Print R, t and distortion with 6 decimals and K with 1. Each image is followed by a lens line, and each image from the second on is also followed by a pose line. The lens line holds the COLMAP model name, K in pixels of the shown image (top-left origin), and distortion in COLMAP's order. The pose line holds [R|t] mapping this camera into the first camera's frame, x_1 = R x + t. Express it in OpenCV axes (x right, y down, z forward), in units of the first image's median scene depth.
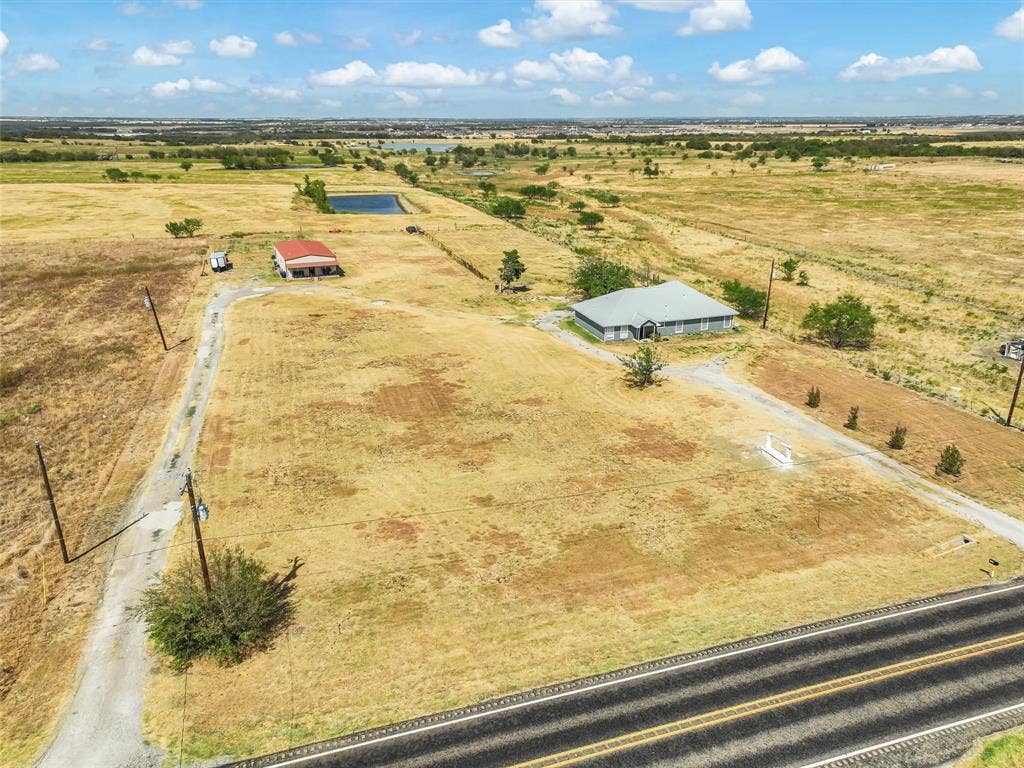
lens RADIAL K [[728.8, 0, 512.0], [0, 728.8, 384.0], [0, 0, 1]] dist [0.003638, 0.014663]
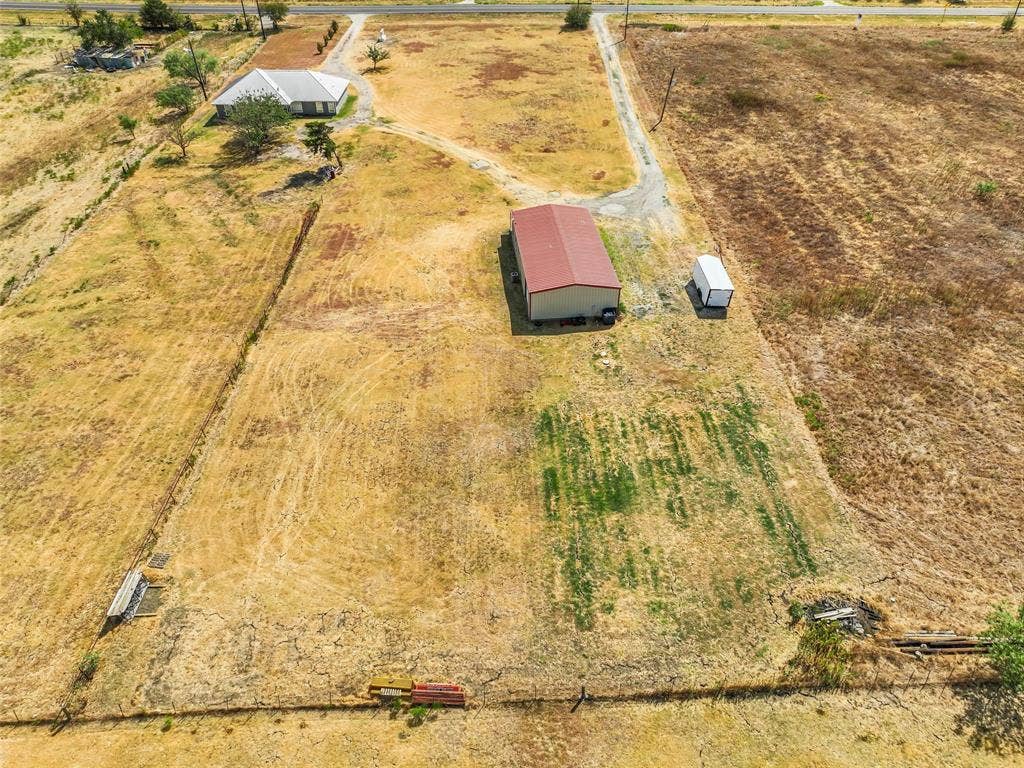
lens RADIAL K [[728.8, 0, 512.0], [0, 728.8, 384.0], [0, 0, 1]] dist [0.003638, 0.014663]
pose [[-0.952392, -0.184118, 0.243002, -0.874391], [0.108903, 0.539017, 0.835225, -1.282033], [-0.284762, 0.821926, -0.493304, 2.955214]]
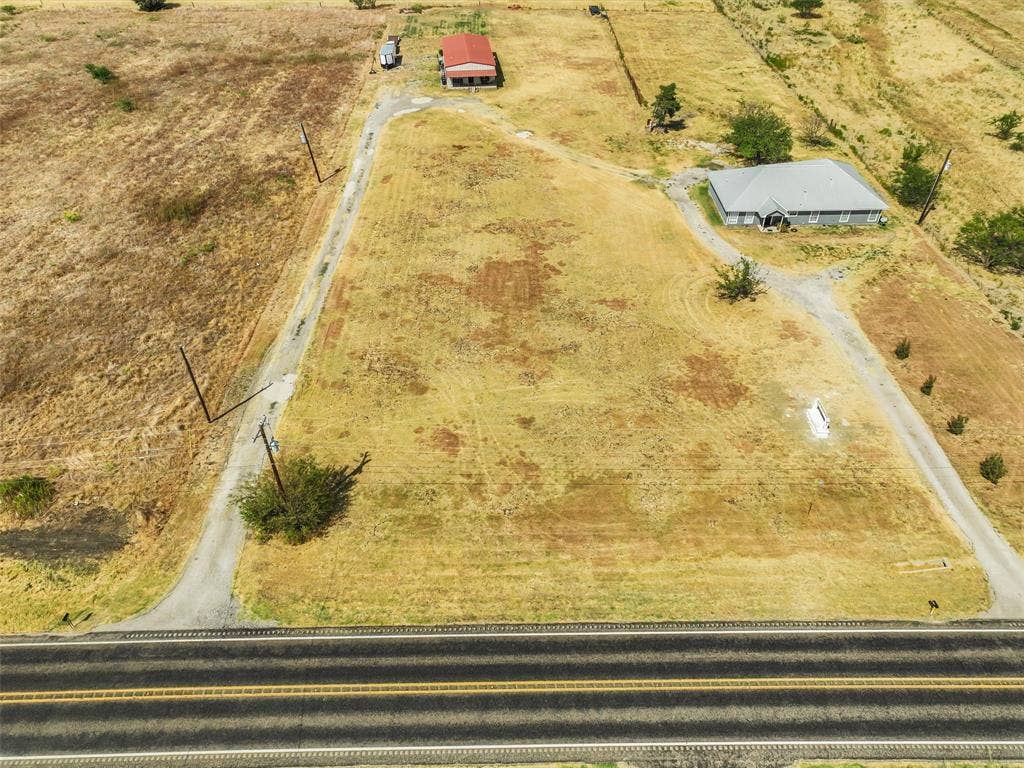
lens RADIAL K [[728.8, 0, 512.0], [0, 728.8, 384.0], [0, 0, 1]] dist [0.003638, 0.014663]
pose [[0.956176, 0.183616, -0.228064, 0.165170], [-0.092732, 0.928739, 0.358951, -0.264886], [0.277721, -0.322071, 0.905064, -0.035542]]
